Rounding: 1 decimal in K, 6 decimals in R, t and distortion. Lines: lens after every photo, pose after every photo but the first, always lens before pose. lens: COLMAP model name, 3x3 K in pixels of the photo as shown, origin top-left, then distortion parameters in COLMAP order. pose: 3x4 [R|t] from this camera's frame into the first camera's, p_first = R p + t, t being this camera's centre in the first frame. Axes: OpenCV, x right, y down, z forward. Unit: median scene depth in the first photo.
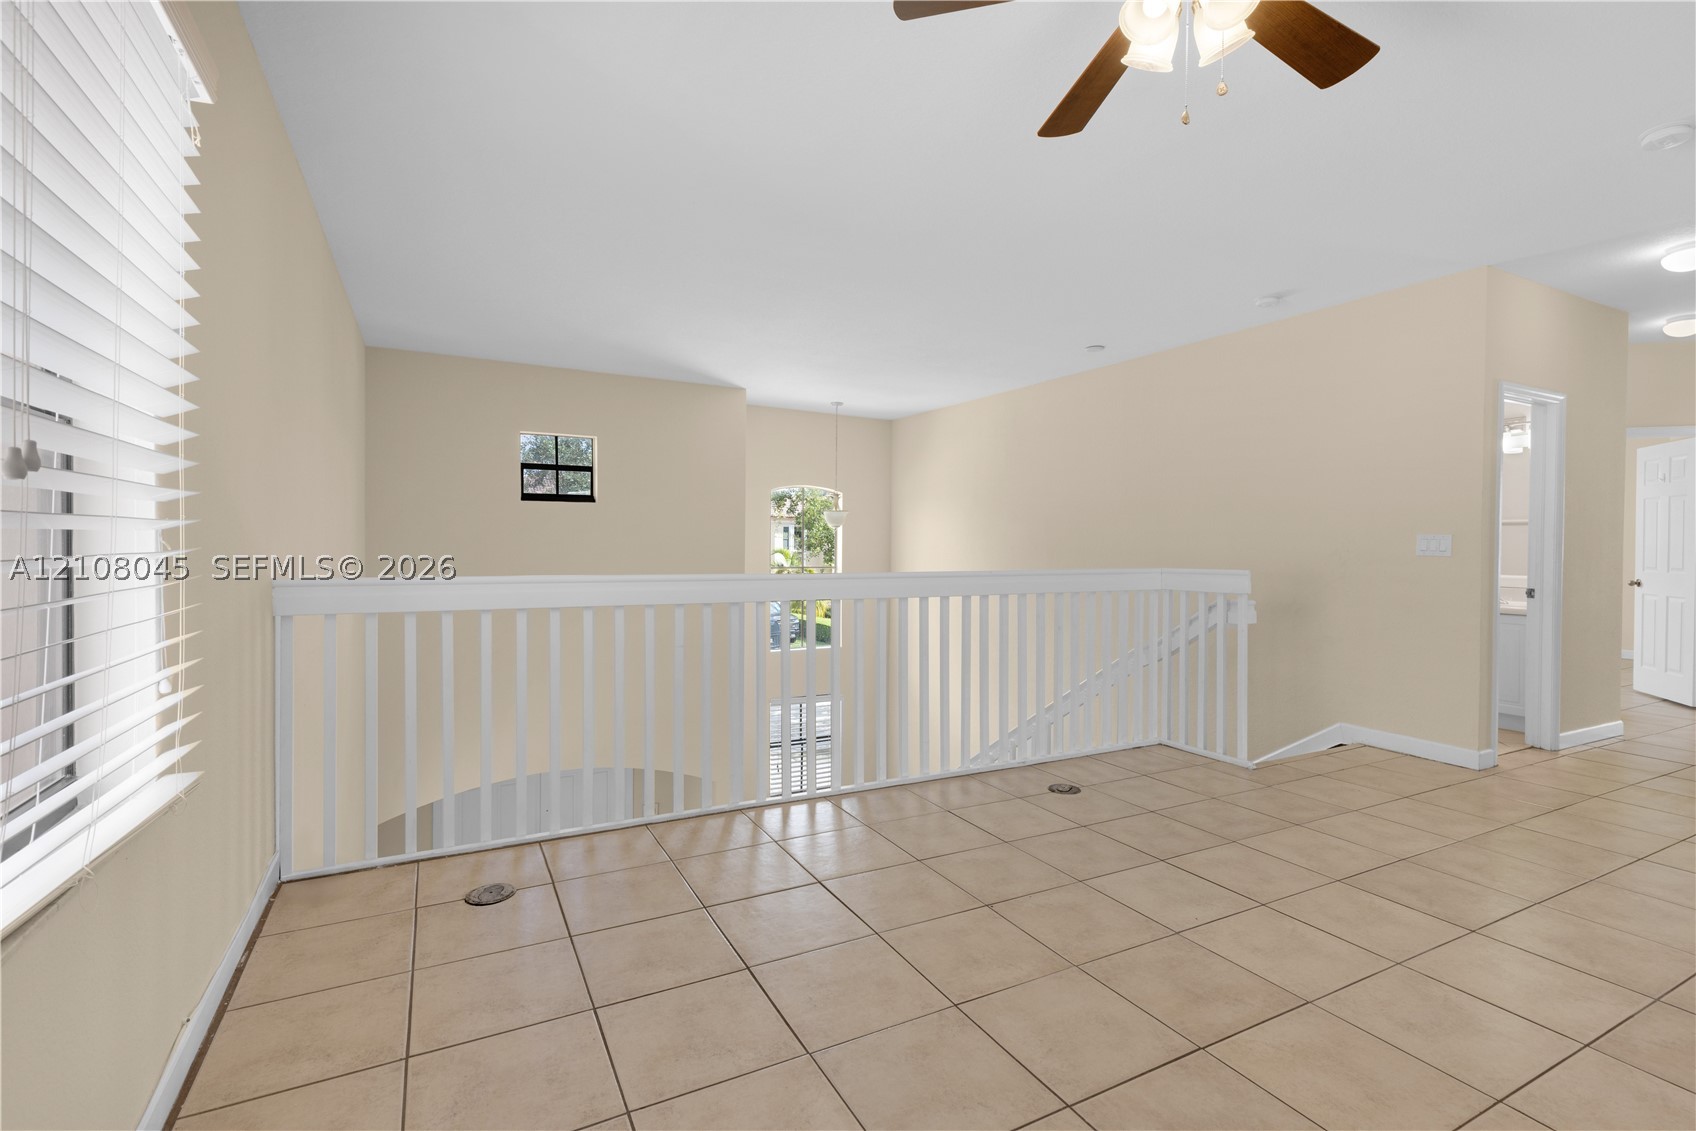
lens RADIAL K [[785.5, 0, 850.3], [0, 785.5, 560.0], [0, 0, 1]] dist [0.004987, 0.000404]
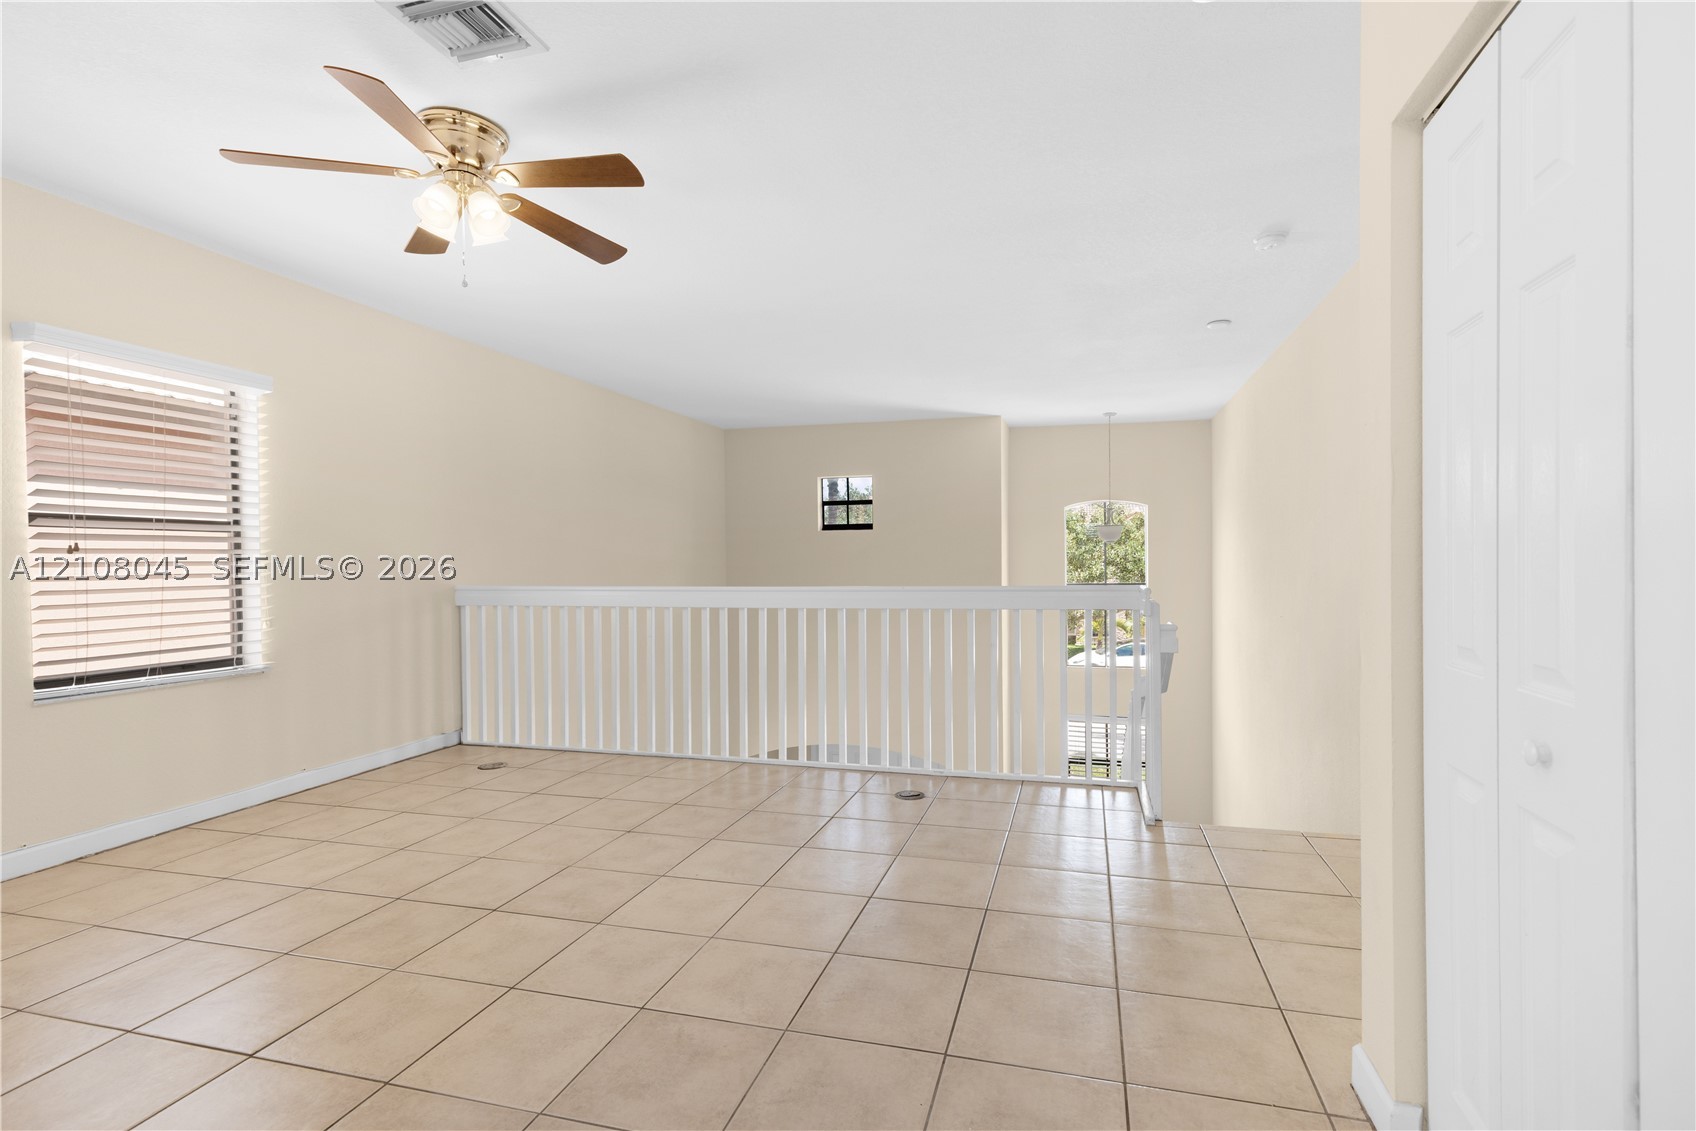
lens RADIAL K [[785.5, 0, 851.9], [0, 785.5, 568.7], [0, 0, 1]] dist [0.004987, 0.000404]
pose [[0.724813, -0.009658, -0.688878, 0.500627], [0.002416, 0.999931, -0.011477, 0.001530], [0.688942, 0.006655, 0.724786, 0.101793]]
